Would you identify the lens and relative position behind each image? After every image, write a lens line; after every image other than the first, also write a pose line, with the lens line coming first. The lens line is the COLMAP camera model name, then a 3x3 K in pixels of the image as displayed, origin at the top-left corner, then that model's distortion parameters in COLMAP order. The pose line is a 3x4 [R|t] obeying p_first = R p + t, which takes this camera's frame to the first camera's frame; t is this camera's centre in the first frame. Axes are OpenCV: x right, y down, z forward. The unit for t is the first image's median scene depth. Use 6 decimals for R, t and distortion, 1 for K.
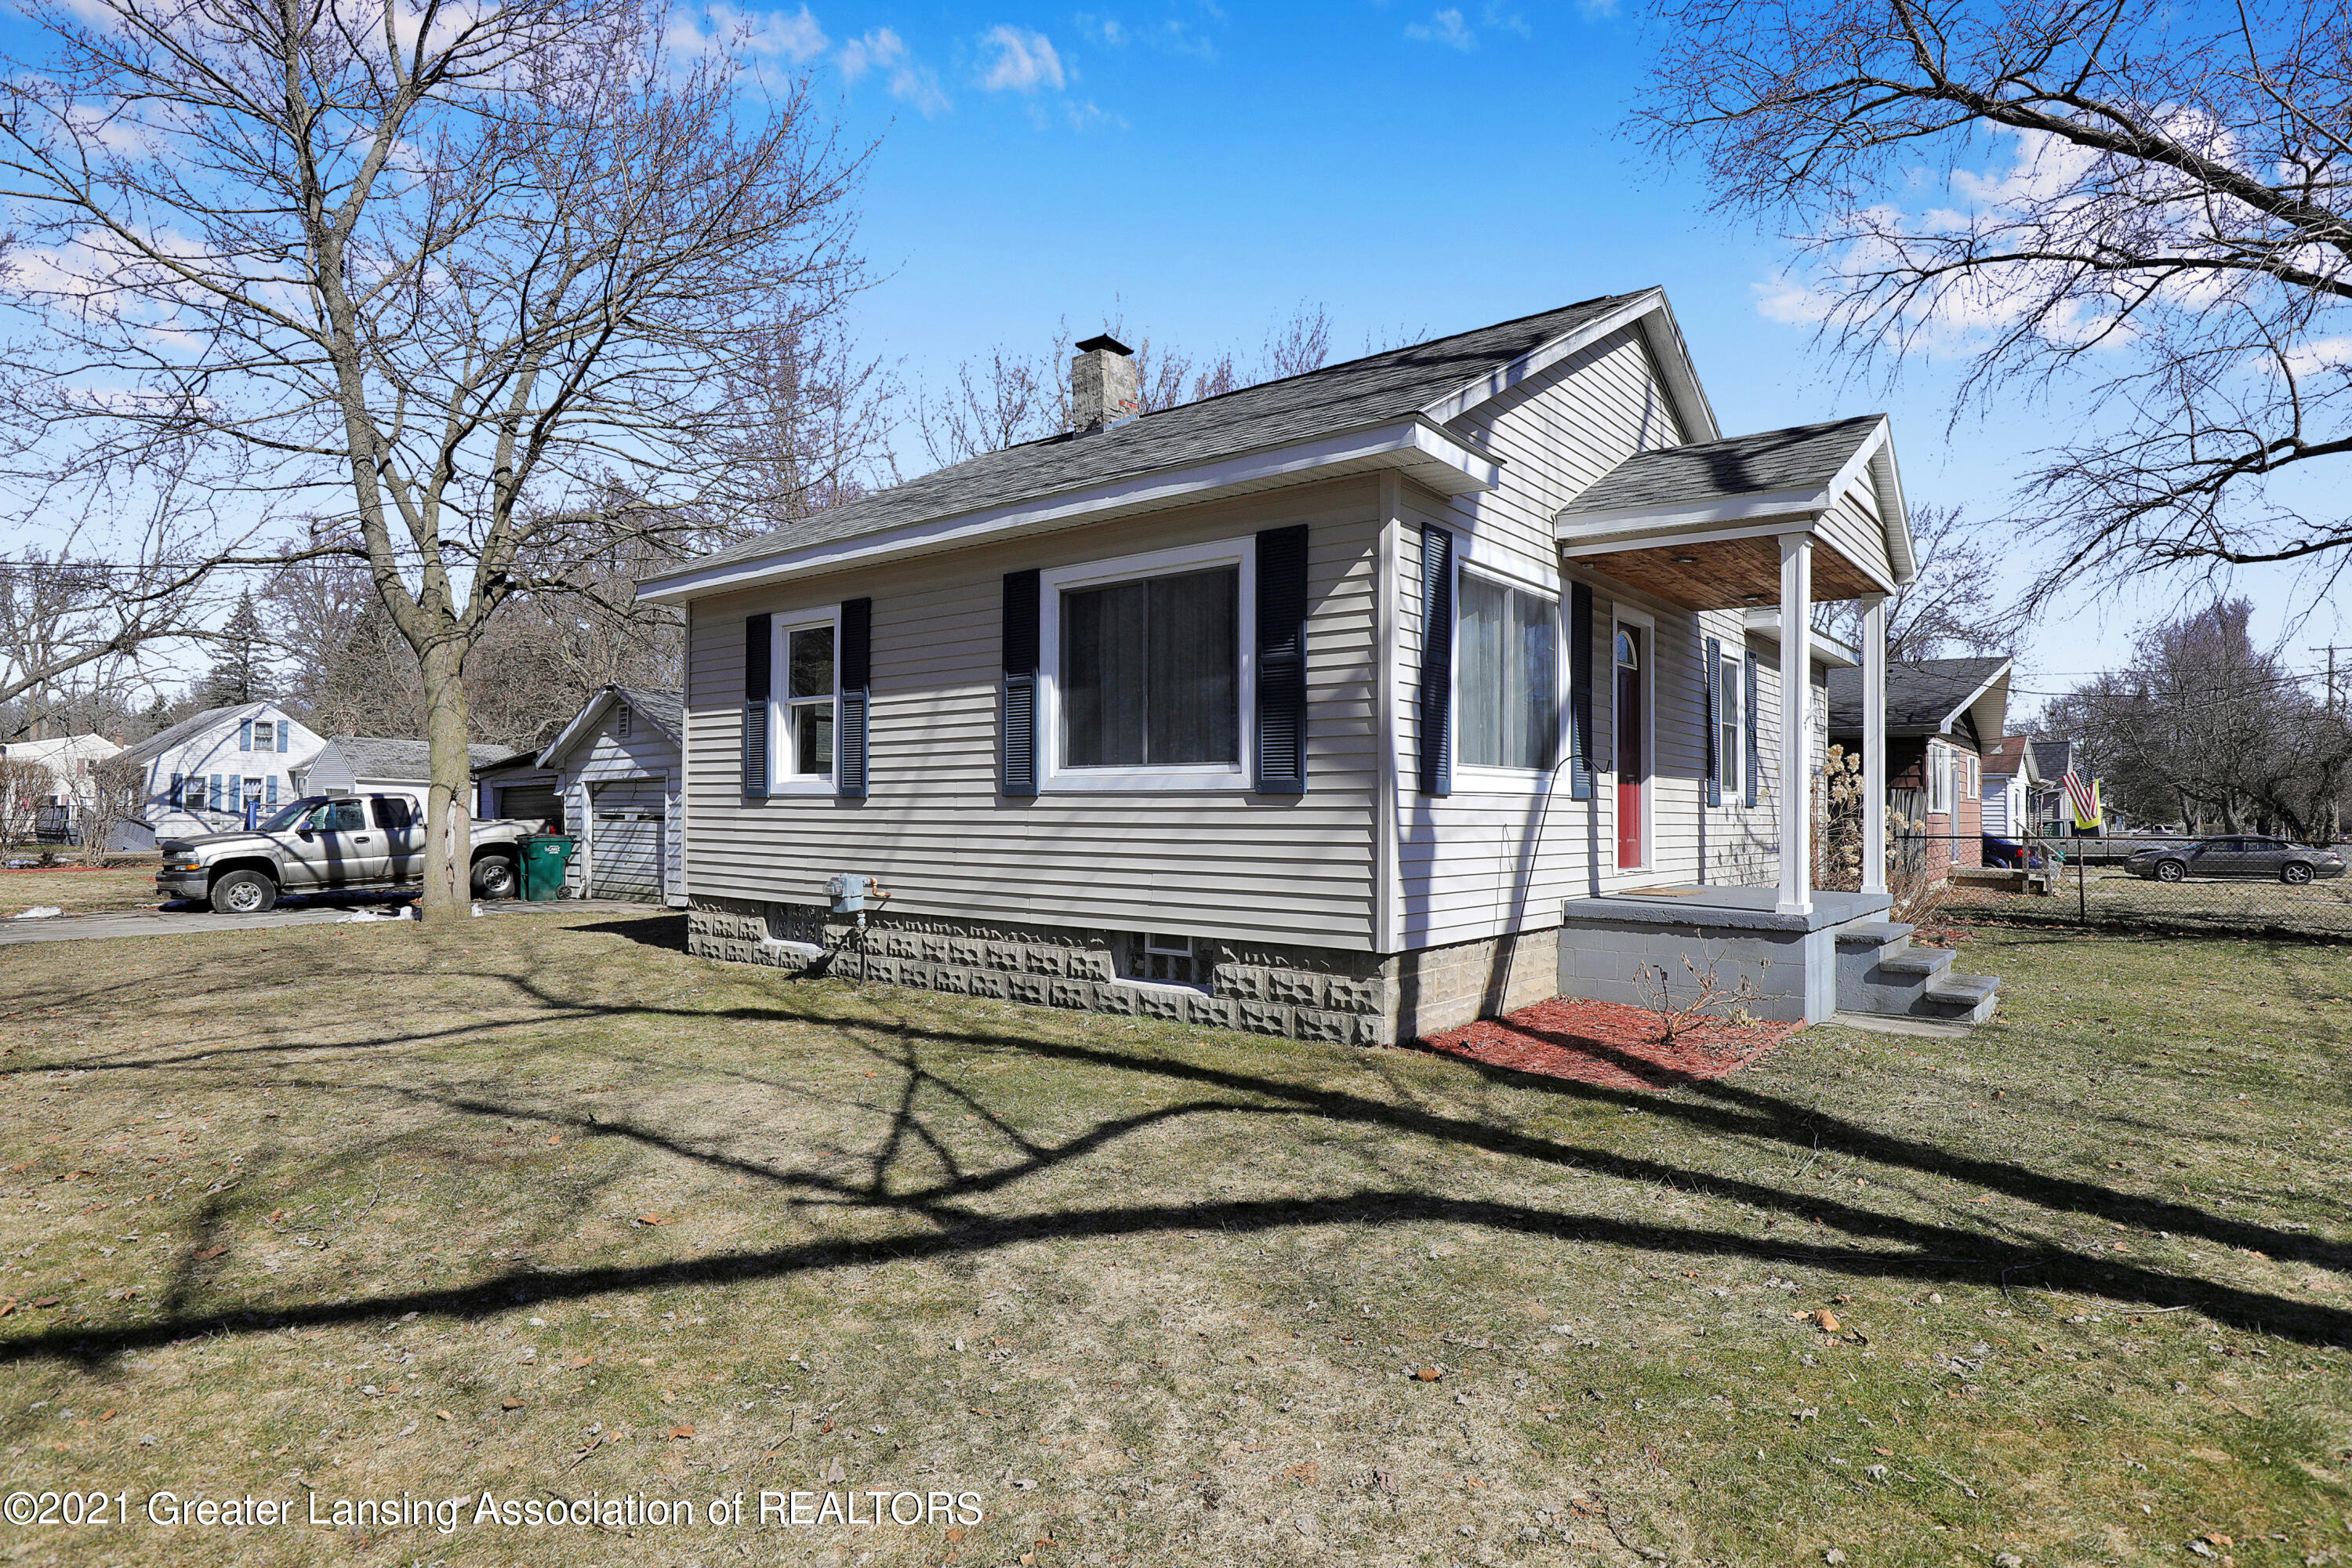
lens RADIAL K [[1219.9, 0, 1183.2], [0, 1219.9, 791.6], [0, 0, 1]] dist [0.002830, 0.000192]
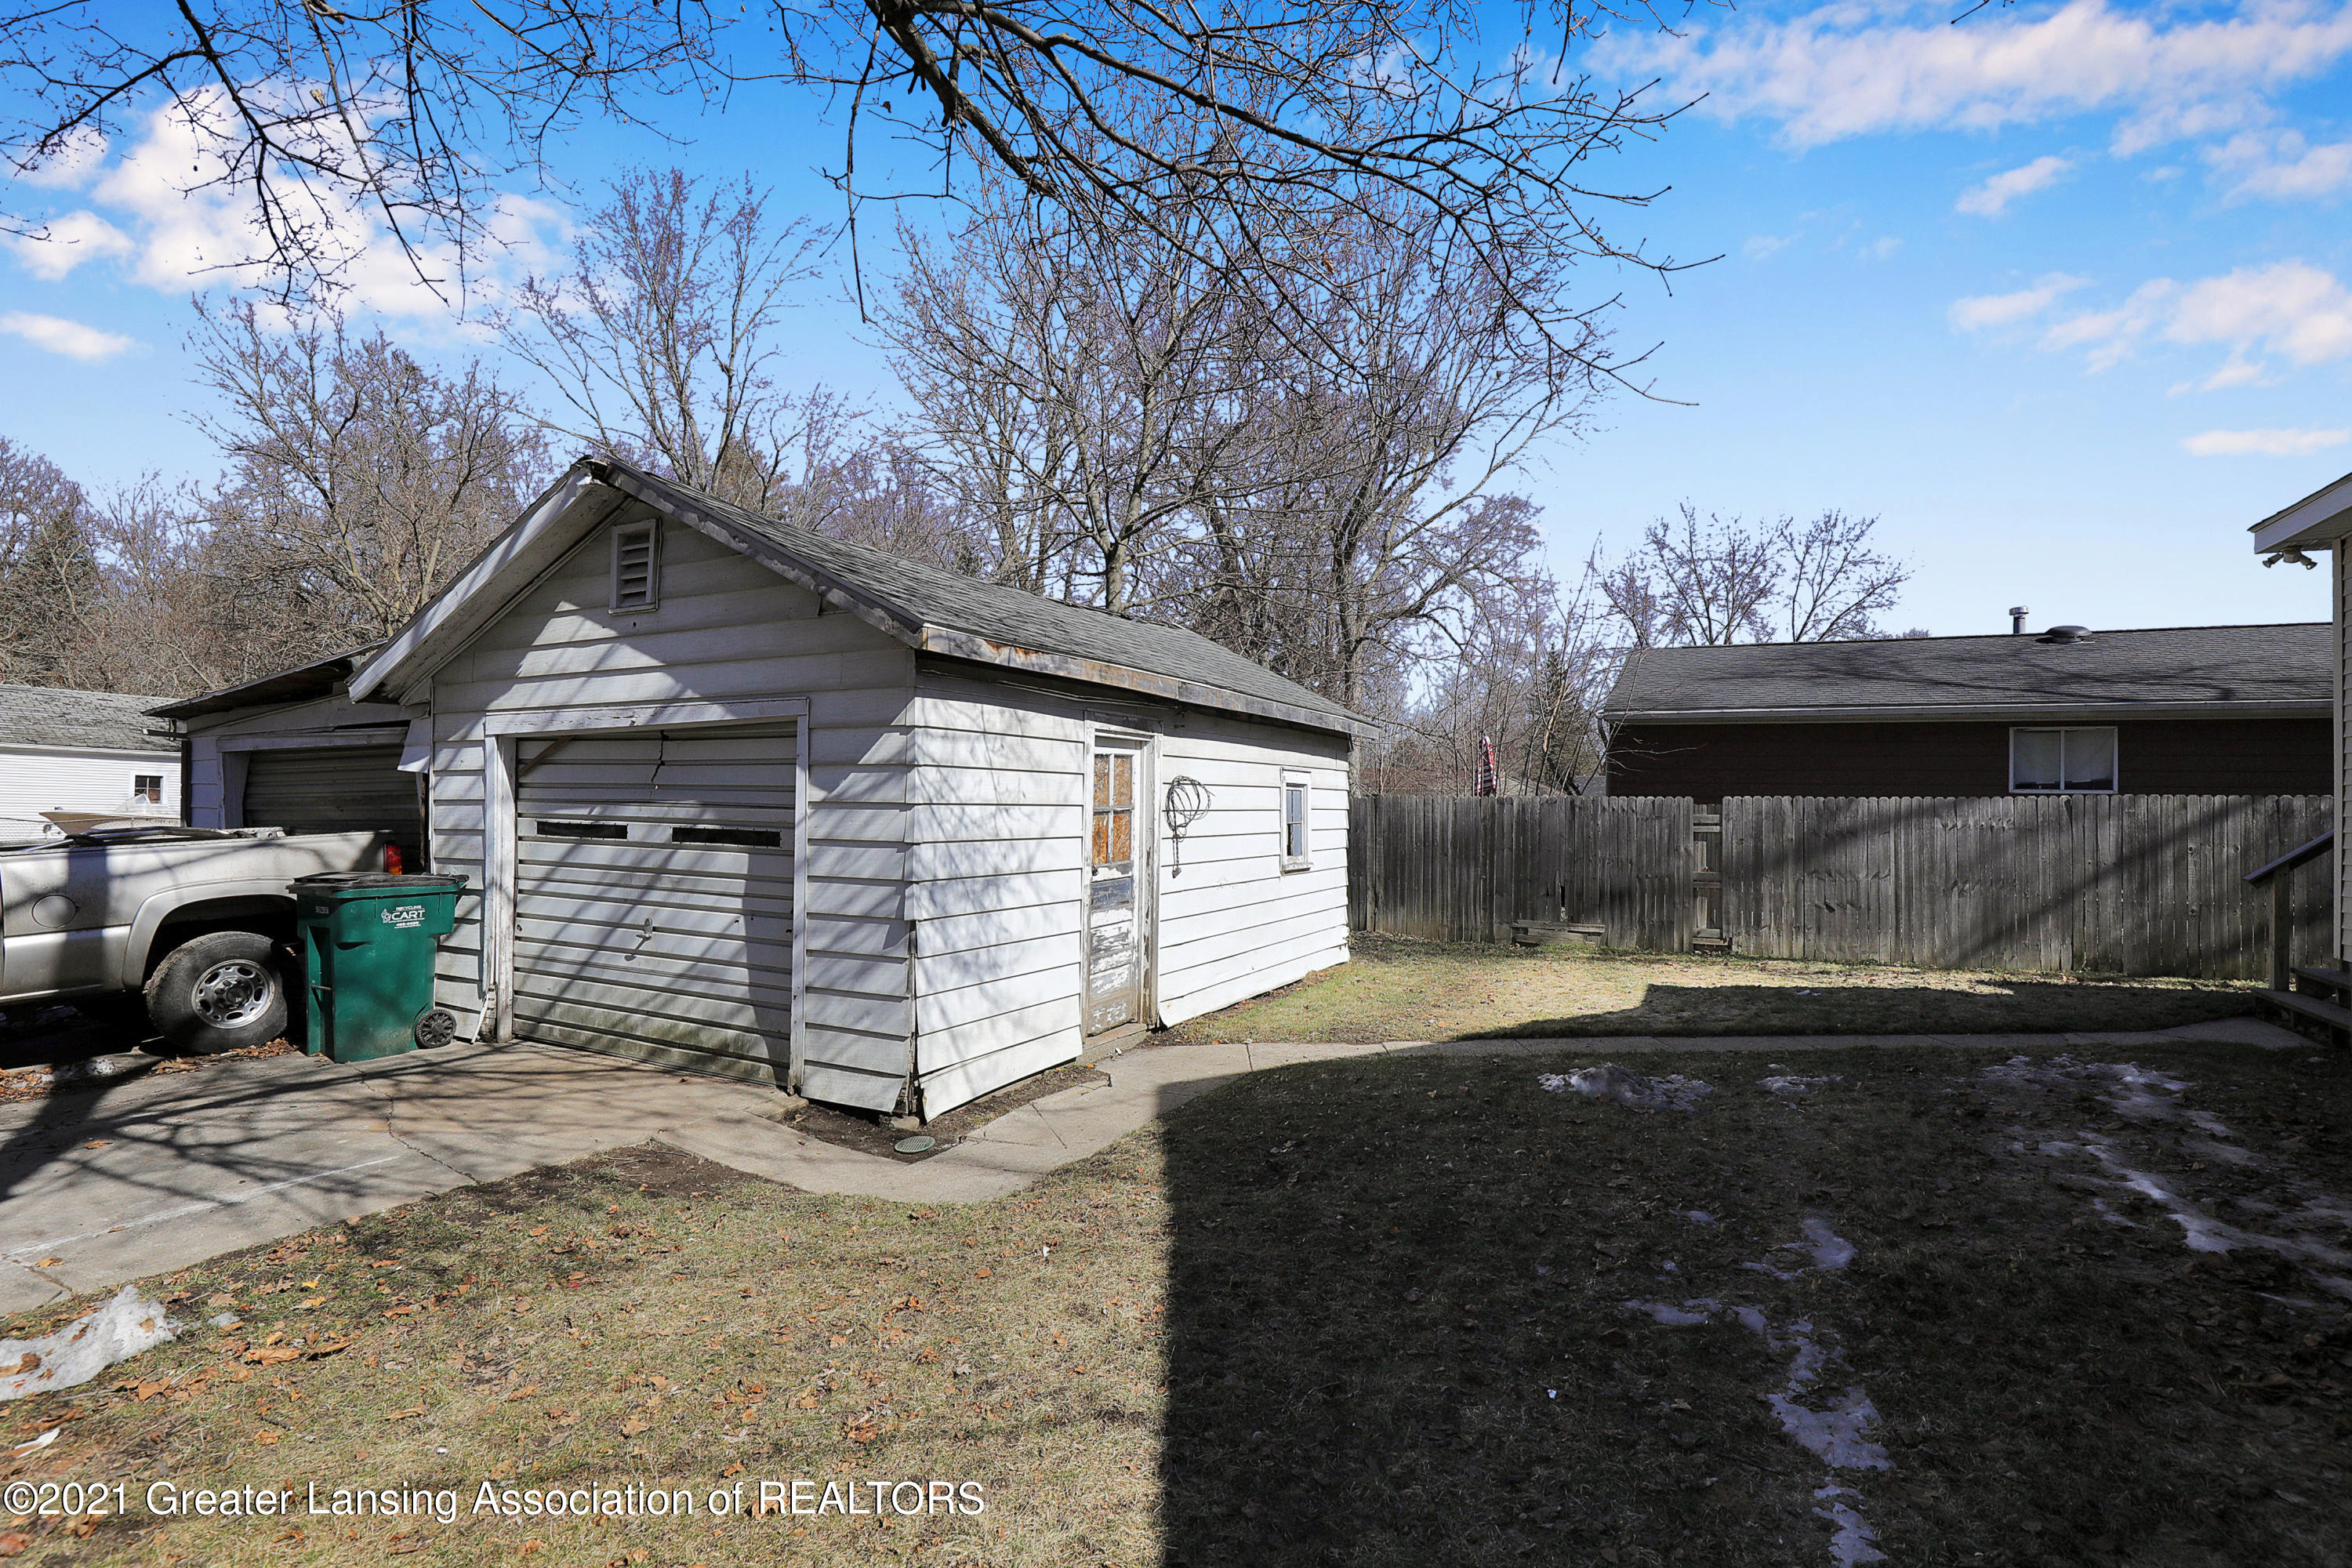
lens RADIAL K [[1101.0, 0, 1169.2], [0, 1101.0, 792.3], [0, 0, 1]] dist [-0.005162, -0.000416]
pose [[0.980415, 0.009337, 0.196722, -0.352705], [-0.011277, 0.999898, 0.008743, 0.004000], [-0.196620, -0.010790, 0.980420, 0.623681]]
